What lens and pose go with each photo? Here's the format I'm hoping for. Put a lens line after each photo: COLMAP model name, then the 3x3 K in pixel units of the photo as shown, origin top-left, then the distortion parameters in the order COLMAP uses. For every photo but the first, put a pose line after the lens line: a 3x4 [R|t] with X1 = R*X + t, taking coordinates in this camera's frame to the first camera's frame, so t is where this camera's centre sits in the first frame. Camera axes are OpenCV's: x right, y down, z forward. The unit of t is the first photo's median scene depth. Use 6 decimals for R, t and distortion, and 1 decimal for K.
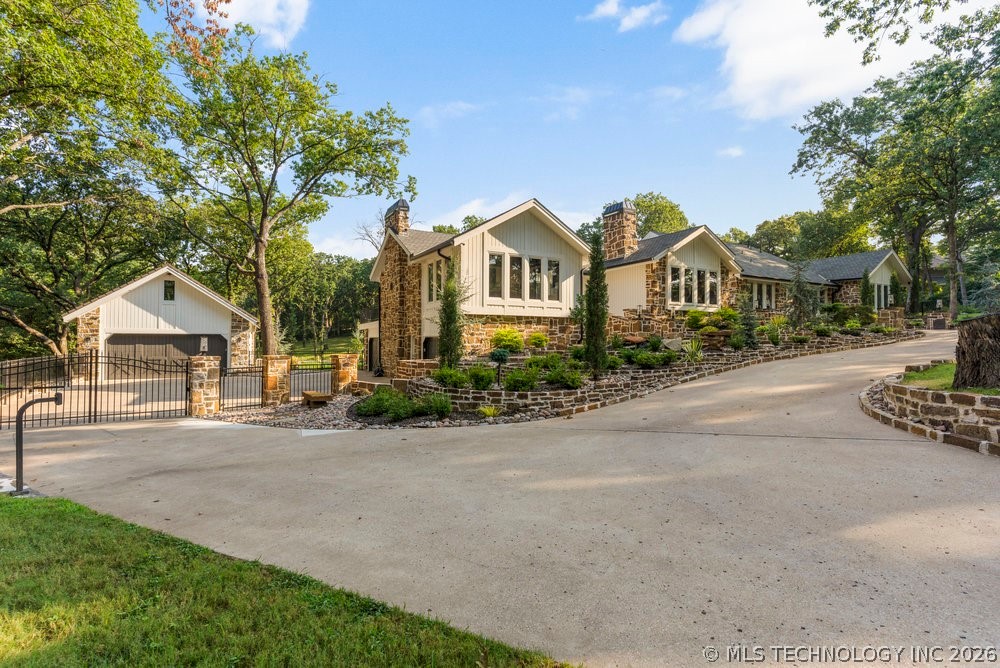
lens RADIAL K [[495.9, 0, 500.0], [0, 495.9, 334.0], [0, 0, 1]] dist [-0.001017, 0.000024]
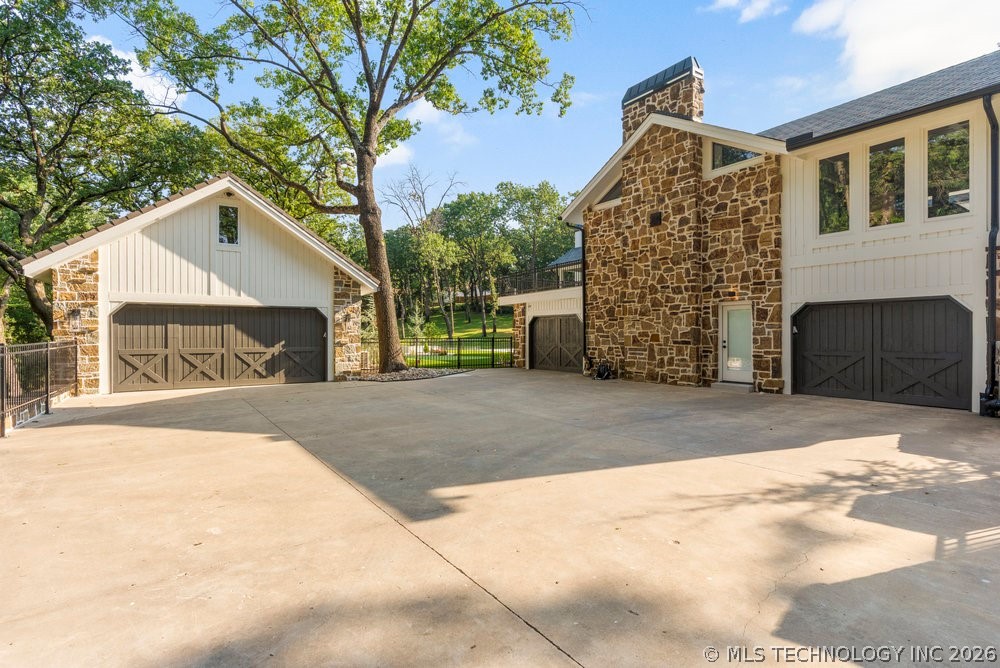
lens RADIAL K [[495.9, 0, 500.0], [0, 495.9, 334.0], [0, 0, 1]] dist [-0.001017, 0.000024]
pose [[0.994377, -0.008832, 0.105529, -0.431934], [0.007641, 0.999903, 0.011678, 0.026776], [-0.105622, -0.010806, 0.994348, 0.432844]]
